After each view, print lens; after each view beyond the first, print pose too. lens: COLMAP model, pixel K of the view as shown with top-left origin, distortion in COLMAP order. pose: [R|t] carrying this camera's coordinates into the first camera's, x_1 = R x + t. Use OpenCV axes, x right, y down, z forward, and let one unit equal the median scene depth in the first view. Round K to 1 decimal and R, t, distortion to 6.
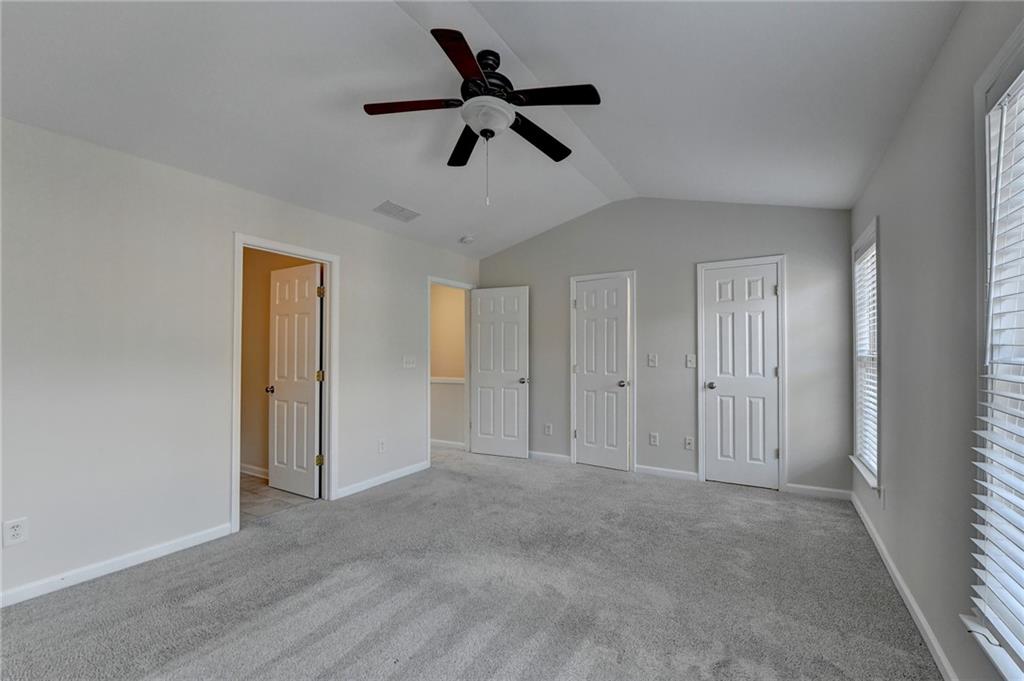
lens RADIAL K [[420.8, 0, 526.6], [0, 420.8, 335.0], [0, 0, 1]] dist [-0.011774, -0.000090]
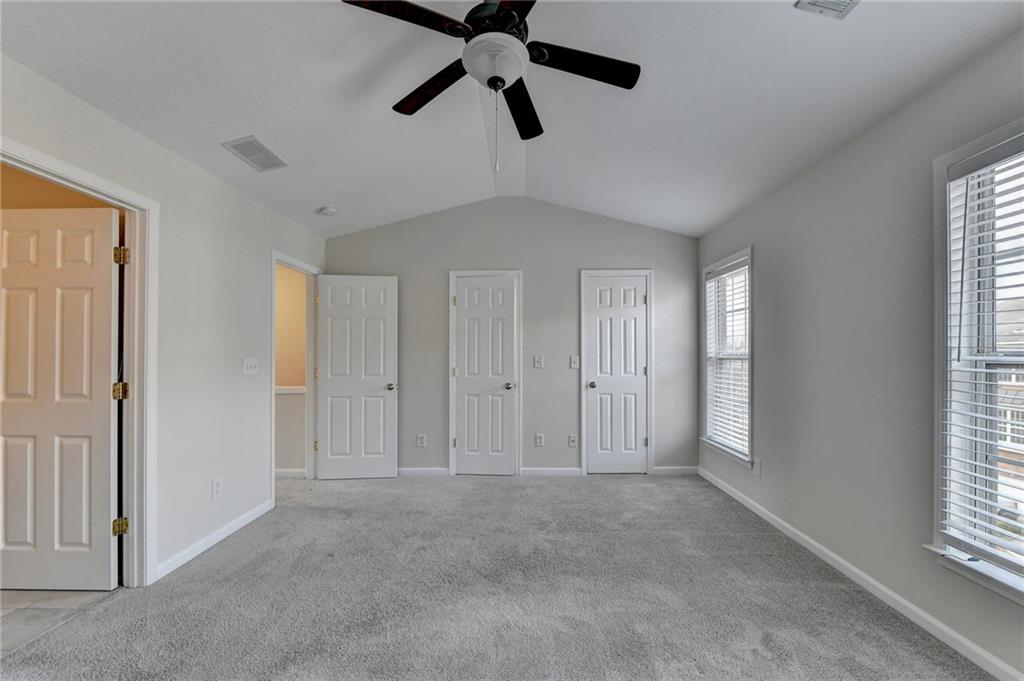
lens RADIAL K [[425.1, 0, 512.0], [0, 425.1, 340.5], [0, 0, 1]] dist [-0.012364, -0.000212]
pose [[0.867969, 0.016753, 0.496336, -0.273365], [-0.020535, 0.999787, 0.002163, 0.009236], [-0.496194, -0.012070, 0.868128, 0.159169]]
